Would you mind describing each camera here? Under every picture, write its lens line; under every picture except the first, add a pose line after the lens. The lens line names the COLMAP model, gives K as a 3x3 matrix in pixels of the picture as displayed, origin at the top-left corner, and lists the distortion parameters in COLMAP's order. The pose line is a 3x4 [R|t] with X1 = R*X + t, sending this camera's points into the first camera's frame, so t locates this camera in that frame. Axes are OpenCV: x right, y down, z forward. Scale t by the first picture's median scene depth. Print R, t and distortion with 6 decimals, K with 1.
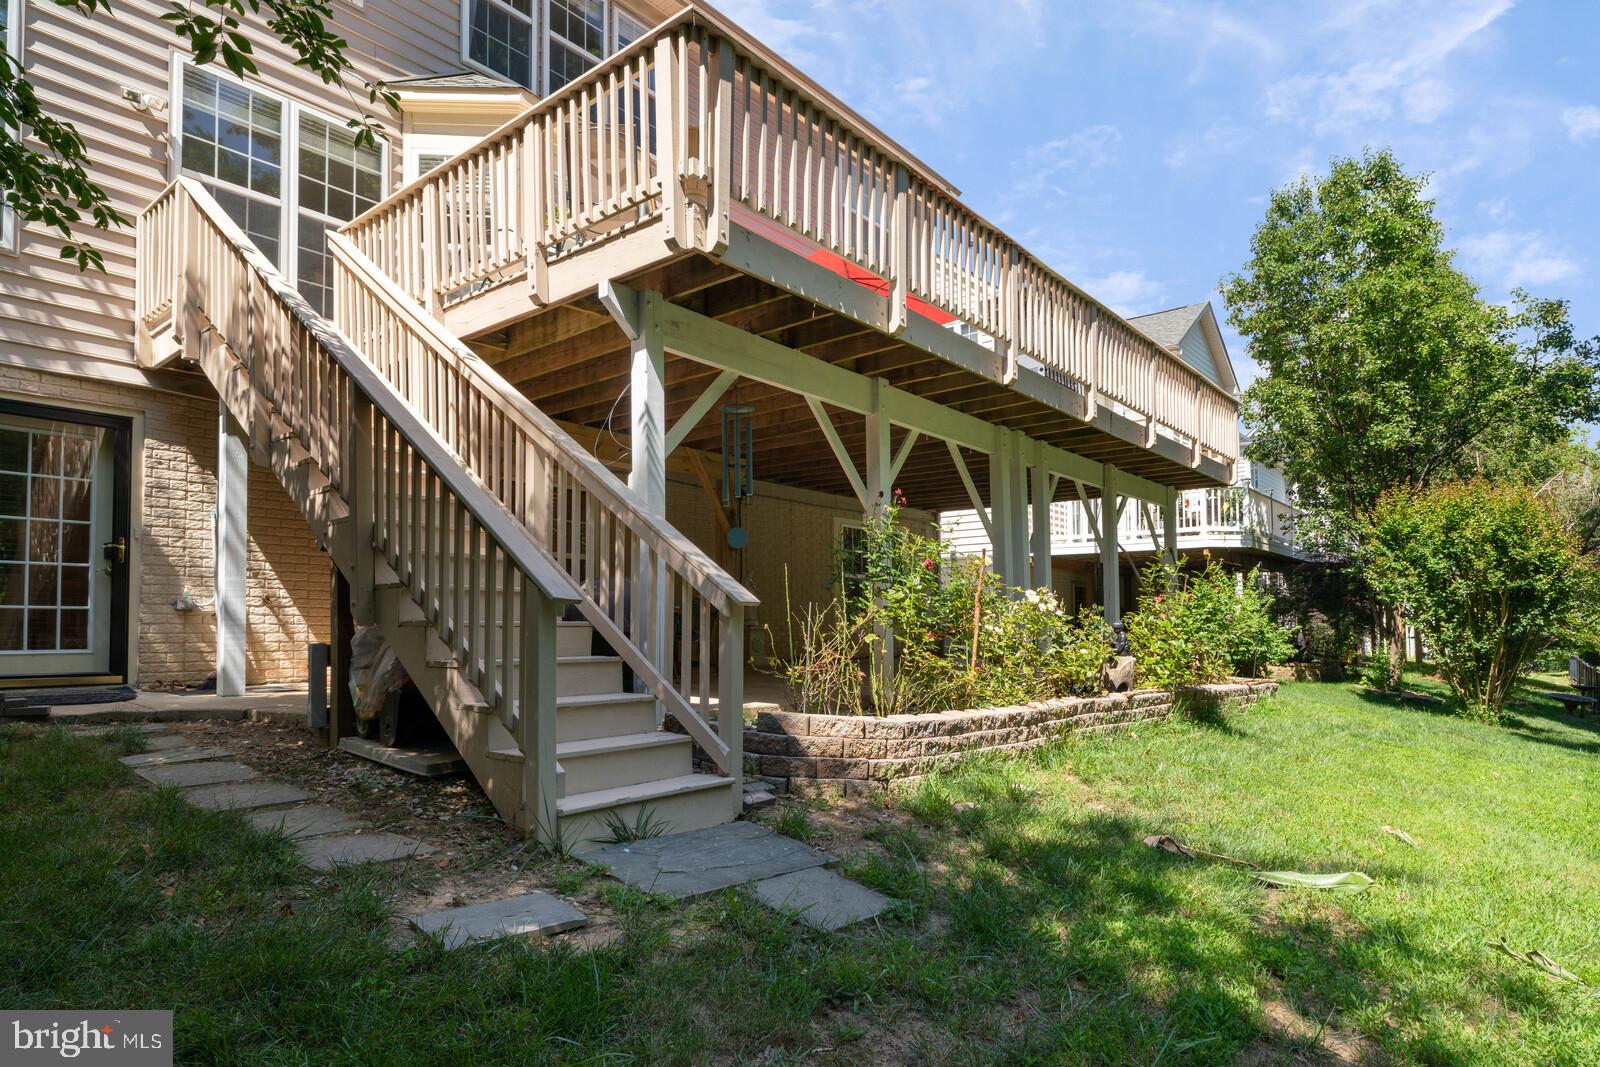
lens RADIAL K [[886.5, 0, 802.2], [0, 886.5, 571.8], [0, 0, 1]] dist [0.000738, 0.000950]
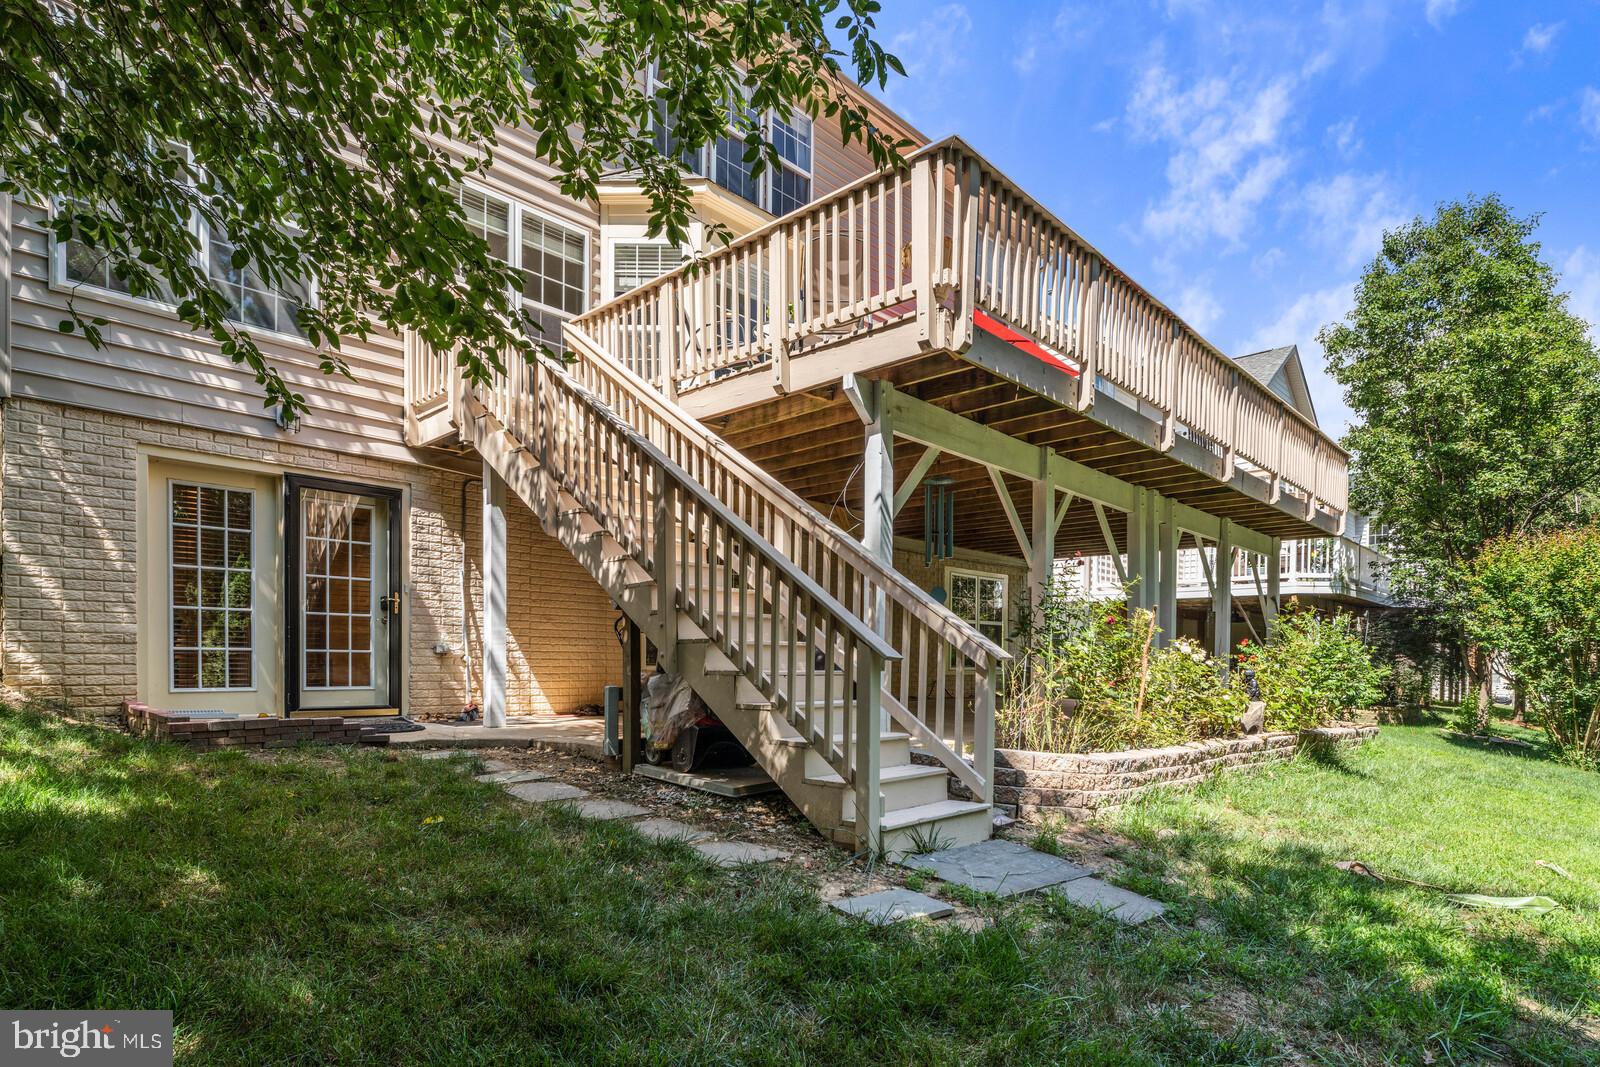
lens RADIAL K [[847.2, 0, 799.3], [0, 847.2, 659.6], [0, 0, 1]] dist [0.001773, 0.001399]
pose [[0.997209, 0.008347, -0.074187, -0.150384], [-0.004171, 0.998407, 0.056271, -0.015006], [0.074538, -0.055804, 0.995656, -0.087915]]
